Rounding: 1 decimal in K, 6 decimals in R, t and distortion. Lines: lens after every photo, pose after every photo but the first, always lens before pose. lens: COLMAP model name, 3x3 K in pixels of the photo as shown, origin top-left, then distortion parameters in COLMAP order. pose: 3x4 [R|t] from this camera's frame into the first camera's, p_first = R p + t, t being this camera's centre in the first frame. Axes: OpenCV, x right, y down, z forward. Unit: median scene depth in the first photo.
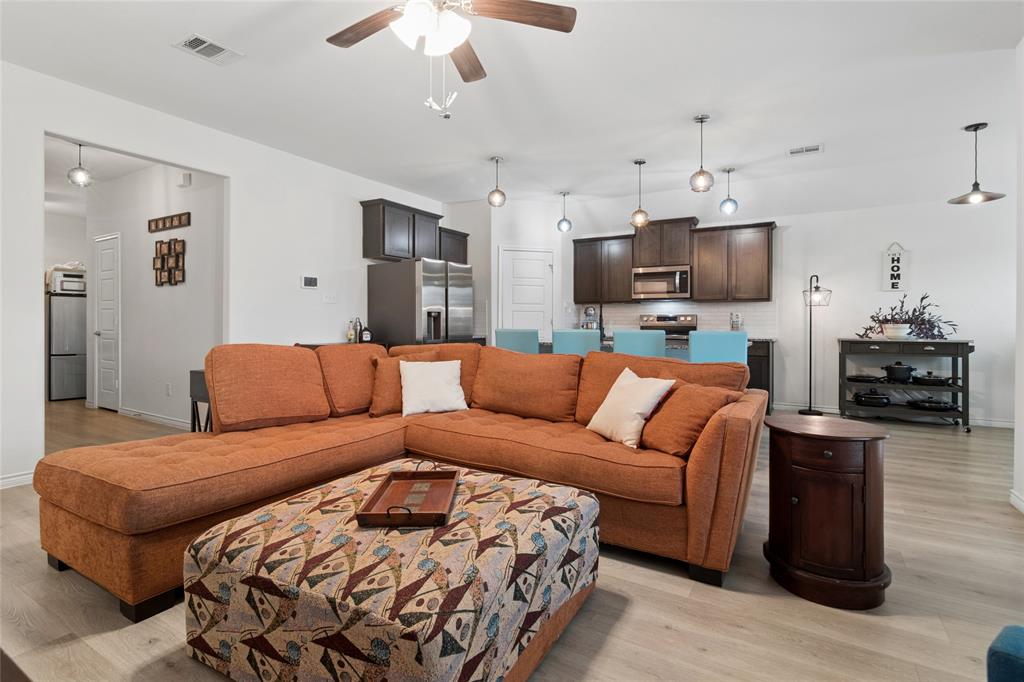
lens RADIAL K [[496.0, 0, 514.4], [0, 496.0, 321.2], [0, 0, 1]] dist [0.000717, 0.000162]
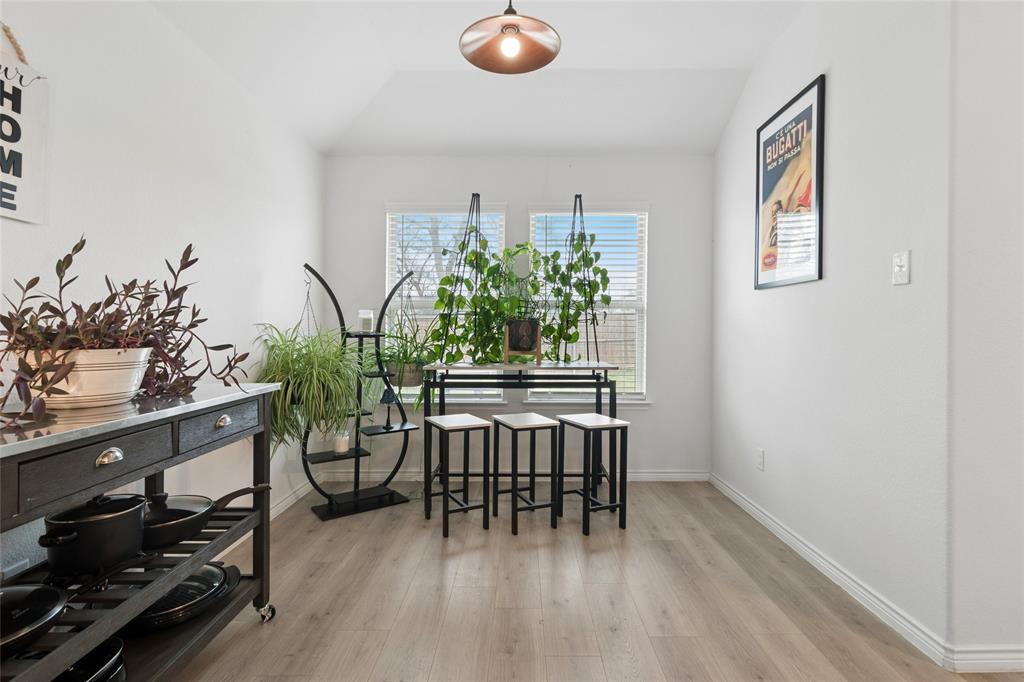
lens RADIAL K [[498.3, 0, 516.7], [0, 498.3, 322.9], [0, 0, 1]] dist [0.001303, 0.000298]
pose [[-0.513354, 0.012736, 0.858083, 0.413686], [0.001258, 0.999900, -0.014088, -0.003642], [-0.858176, -0.006152, -0.513318, 0.893190]]
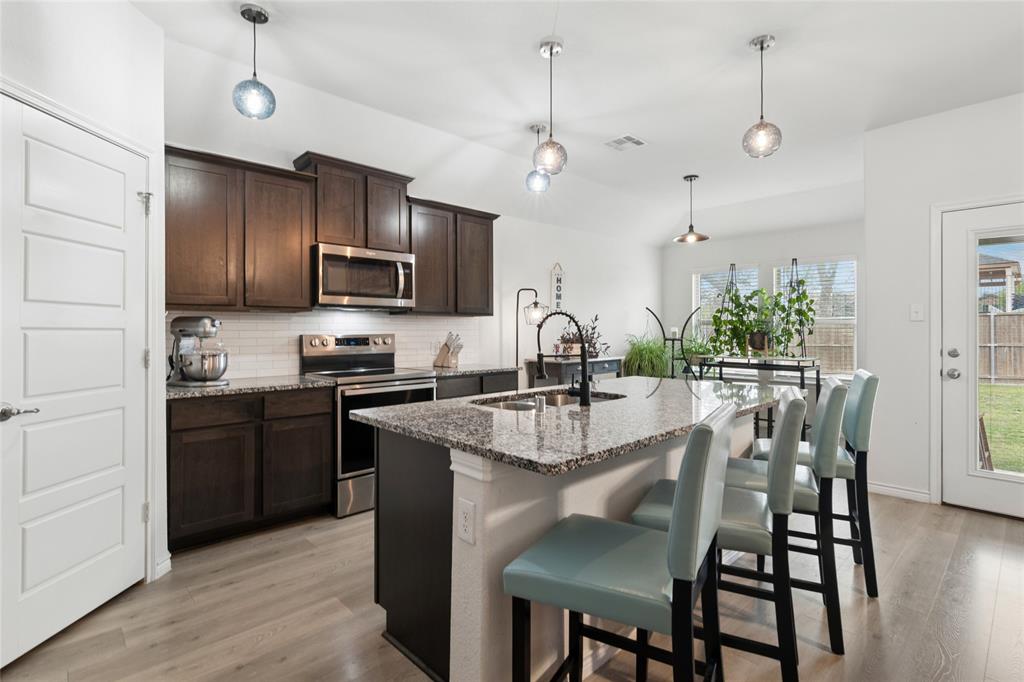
lens RADIAL K [[498.3, 0, 516.7], [0, 498.3, 322.9], [0, 0, 1]] dist [0.001303, 0.000298]
pose [[0.258389, 0.010974, 0.965979, -0.235805], [0.001326, 0.999931, -0.011715, -0.023679], [-0.966040, 0.004308, 0.258357, 0.807022]]
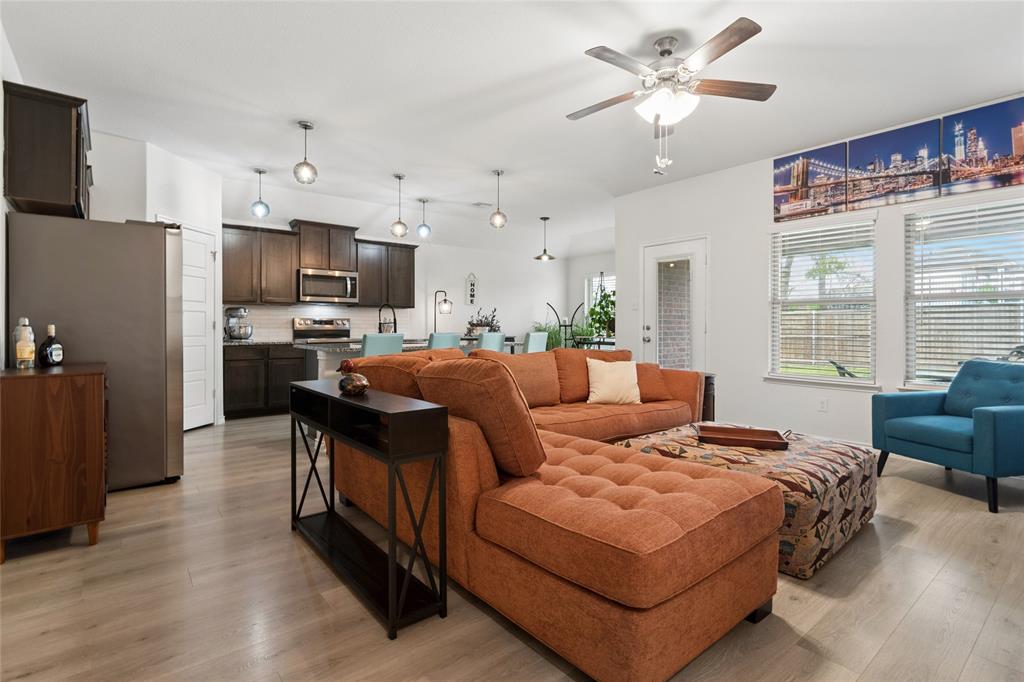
lens RADIAL K [[496.0, 0, 514.4], [0, 496.0, 321.2], [0, 0, 1]] dist [0.000717, 0.000162]
pose [[0.338194, 0.008777, 0.941036, -0.605182], [0.000428, 0.999955, -0.009481, 0.002600], [-0.941076, 0.003609, 0.338175, 0.360689]]
